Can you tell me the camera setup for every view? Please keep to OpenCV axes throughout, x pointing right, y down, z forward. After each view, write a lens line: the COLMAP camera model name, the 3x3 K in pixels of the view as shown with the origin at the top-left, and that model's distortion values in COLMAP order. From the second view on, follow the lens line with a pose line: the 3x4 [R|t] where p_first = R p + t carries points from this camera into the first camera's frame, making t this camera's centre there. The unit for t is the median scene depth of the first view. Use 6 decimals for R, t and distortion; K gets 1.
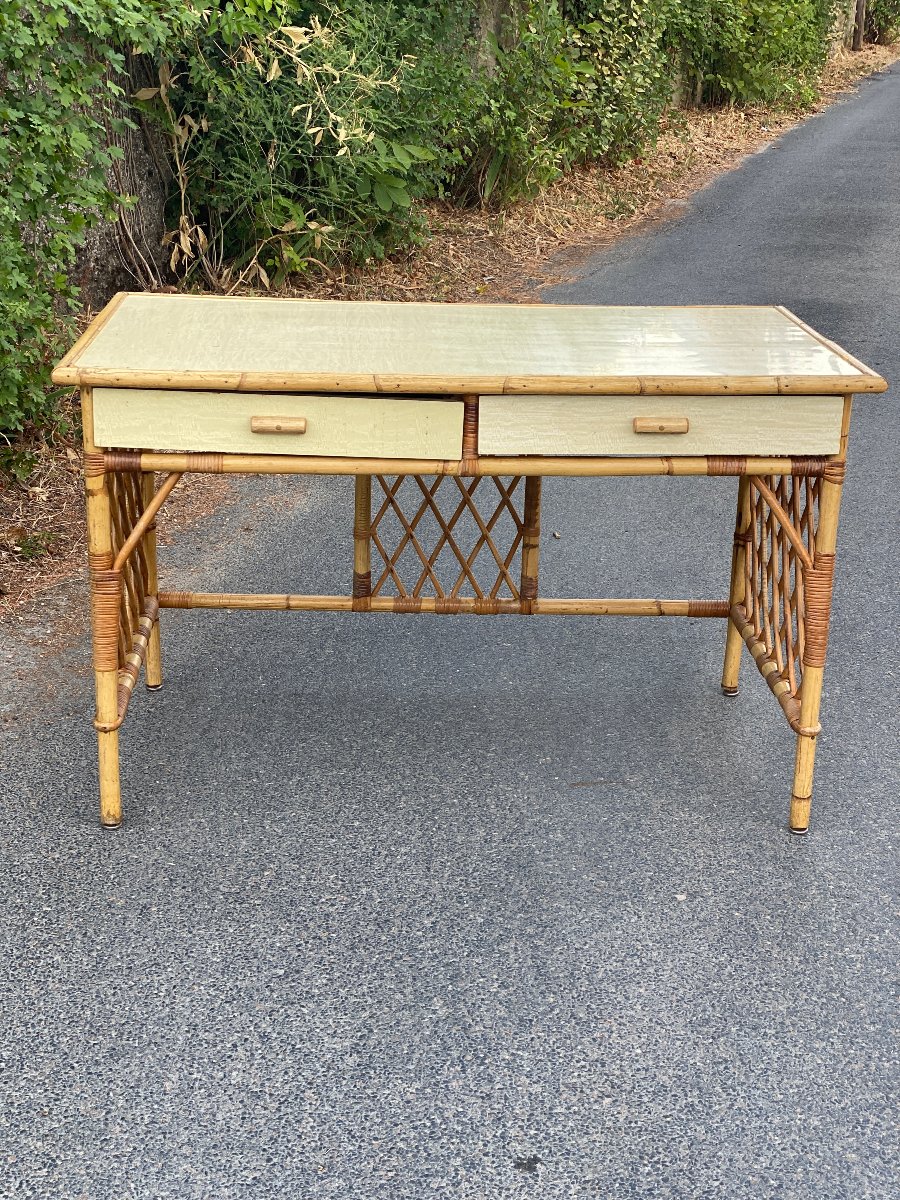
lens RADIAL K [[1825.8, 0, 486.6], [0, 1825.8, 602.1], [0, 0, 1]] dist [0.132345, 0.004271]
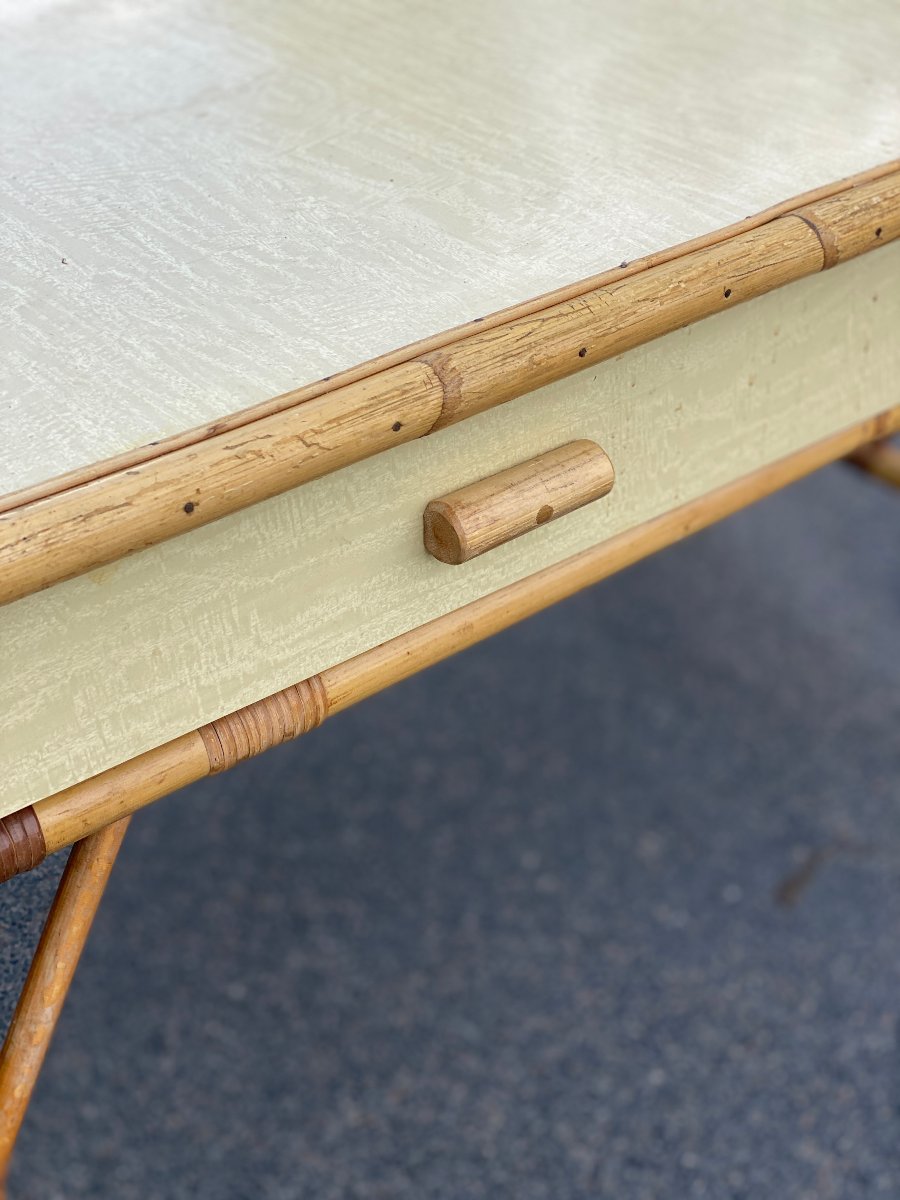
lens RADIAL K [[1825.8, 0, 486.6], [0, 1825.8, 602.1], [0, 0, 1]] dist [0.132345, 0.004271]
pose [[0.793596, -0.363127, 0.488205, -0.242171], [0.195532, 0.912026, 0.360521, -0.172953], [-0.576171, -0.190649, 0.794783, 0.771950]]
